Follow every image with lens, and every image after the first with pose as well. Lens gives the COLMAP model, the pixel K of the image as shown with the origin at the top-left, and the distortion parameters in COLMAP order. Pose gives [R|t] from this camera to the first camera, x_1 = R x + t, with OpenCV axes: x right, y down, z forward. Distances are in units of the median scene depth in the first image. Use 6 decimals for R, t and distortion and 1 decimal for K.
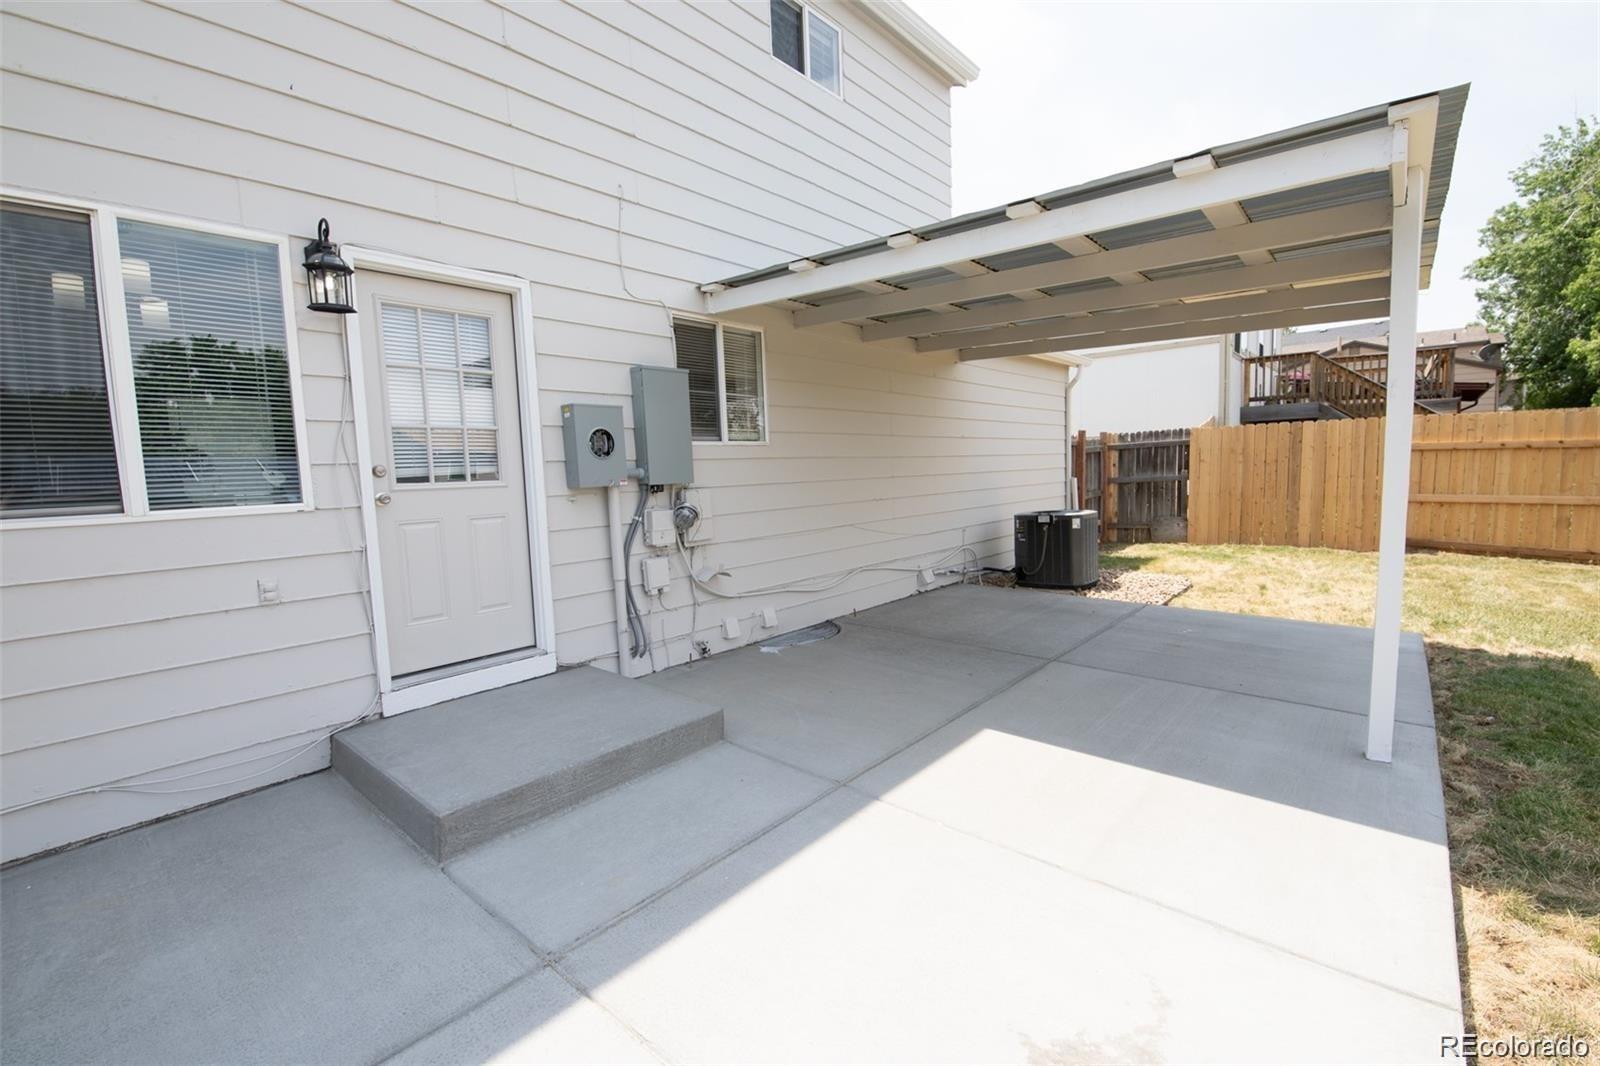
lens RADIAL K [[695.4, 0, 798.9], [0, 695.4, 534.9], [0, 0, 1]] dist [-0.007299, -0.004597]
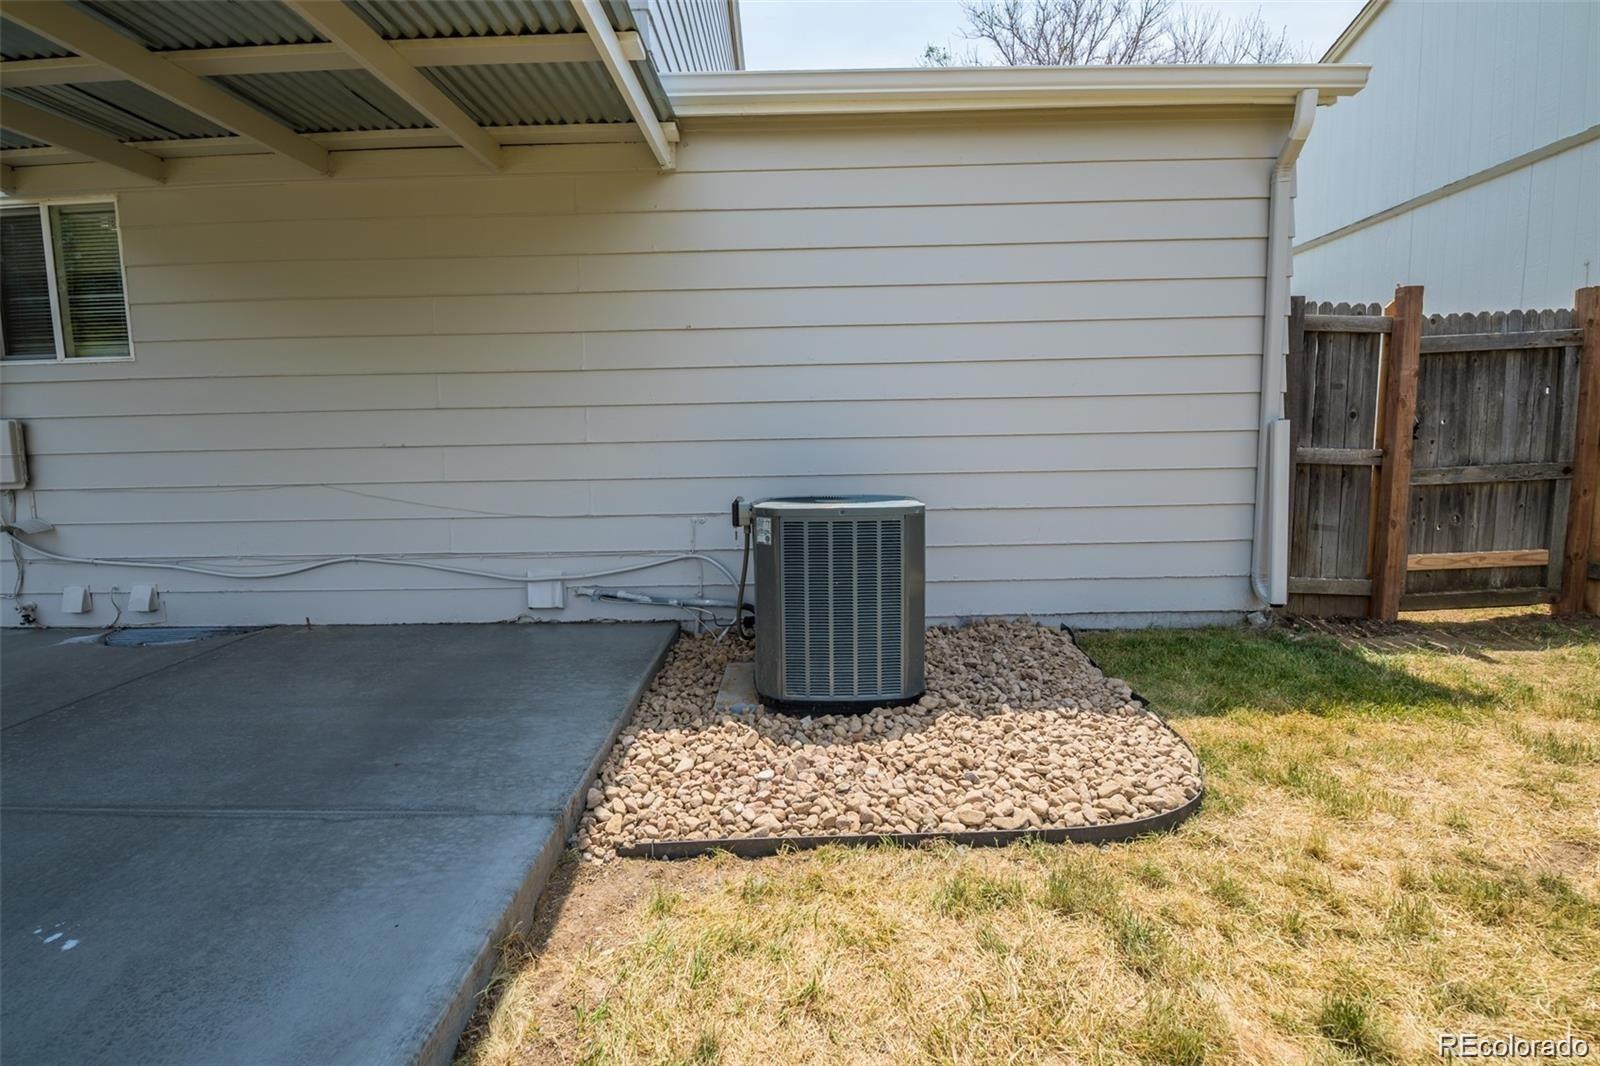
lens RADIAL K [[695.4, 0, 795.2], [0, 695.4, 530.1], [0, 0, 1]] dist [-0.007299, -0.004597]
pose [[0.640507, 0.117425, -0.758922, 0.977899], [-0.076457, 0.993081, 0.089128, -0.073612], [0.764137, 0.000937, 0.645053, 1.094928]]
